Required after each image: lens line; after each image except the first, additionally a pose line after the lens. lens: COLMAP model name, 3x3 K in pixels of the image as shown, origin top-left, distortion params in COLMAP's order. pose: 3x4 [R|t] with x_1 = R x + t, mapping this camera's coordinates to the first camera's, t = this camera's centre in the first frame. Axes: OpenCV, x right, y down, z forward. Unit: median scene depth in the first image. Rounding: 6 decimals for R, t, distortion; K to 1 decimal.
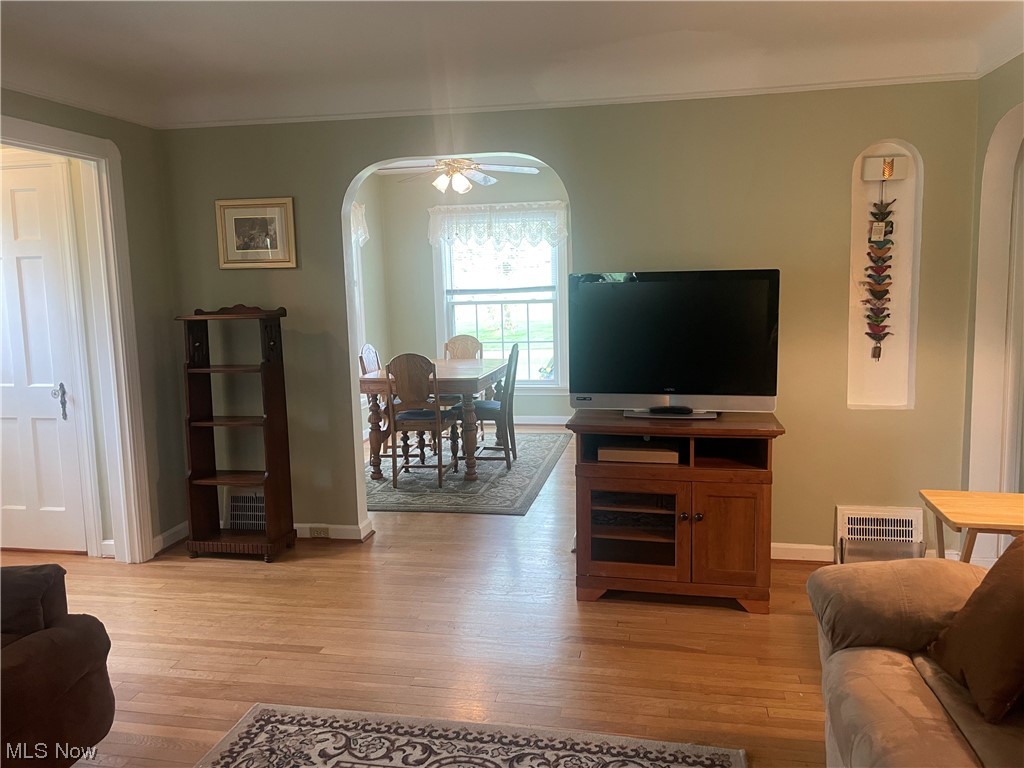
lens RADIAL K [[786.1, 0, 510.3], [0, 786.1, 386.2], [0, 0, 1]] dist [0.039825, -0.044296]
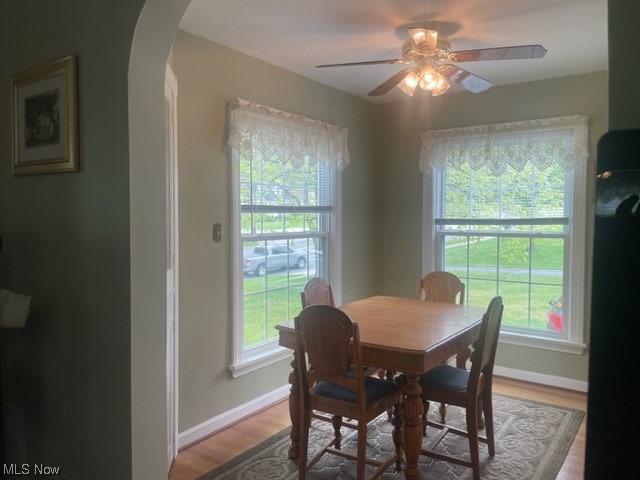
lens RADIAL K [[491.3, 0, 315.7], [0, 491.3, 235.6], [0, 0, 1]] dist [0.039825, -0.044296]
pose [[0.910294, 0.045597, -0.411442, 0.030936], [-0.081446, 0.994216, -0.070013, -0.052330], [0.405870, 0.097243, 0.908743, 0.430523]]
